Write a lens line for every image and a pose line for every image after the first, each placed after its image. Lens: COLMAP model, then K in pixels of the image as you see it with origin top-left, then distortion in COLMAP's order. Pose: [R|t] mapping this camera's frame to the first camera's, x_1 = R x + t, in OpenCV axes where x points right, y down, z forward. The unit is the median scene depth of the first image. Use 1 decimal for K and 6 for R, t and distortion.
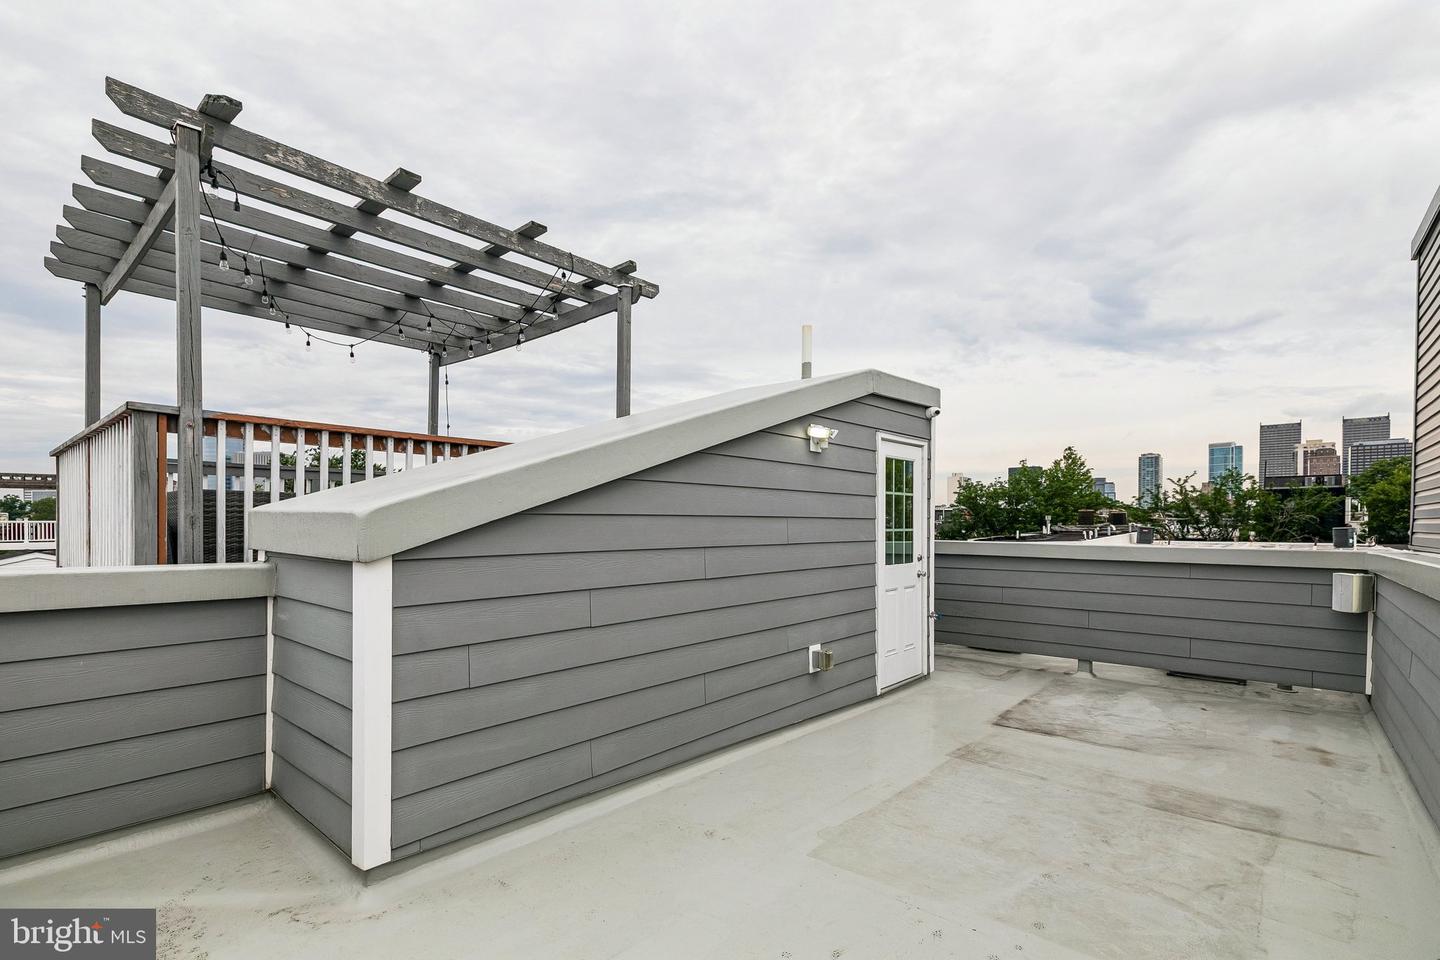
lens RADIAL K [[664.7, 0, 709.2], [0, 664.7, 516.9], [0, 0, 1]] dist [0.003061, 0.000034]
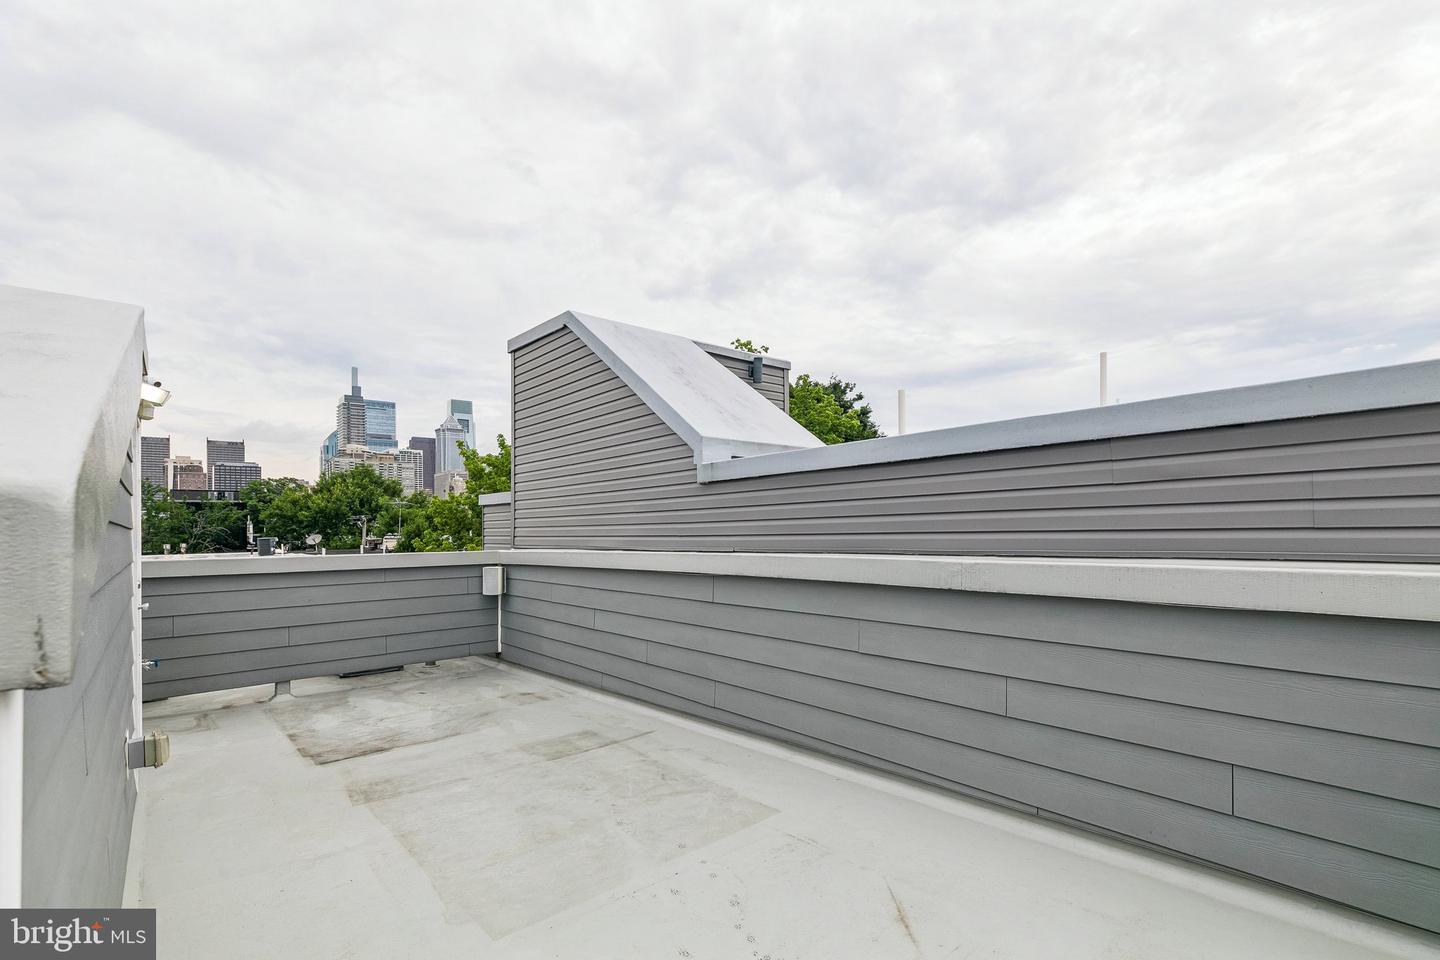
lens RADIAL K [[664.7, 0, 717.8], [0, 664.7, 489.2], [0, 0, 1]] dist [0.003061, 0.000034]
pose [[0.155468, 0.053725, 0.986379, -0.330928], [0.005749, 0.998454, -0.055289, 0.002998], [-0.987824, 0.014267, 0.154919, 0.309331]]
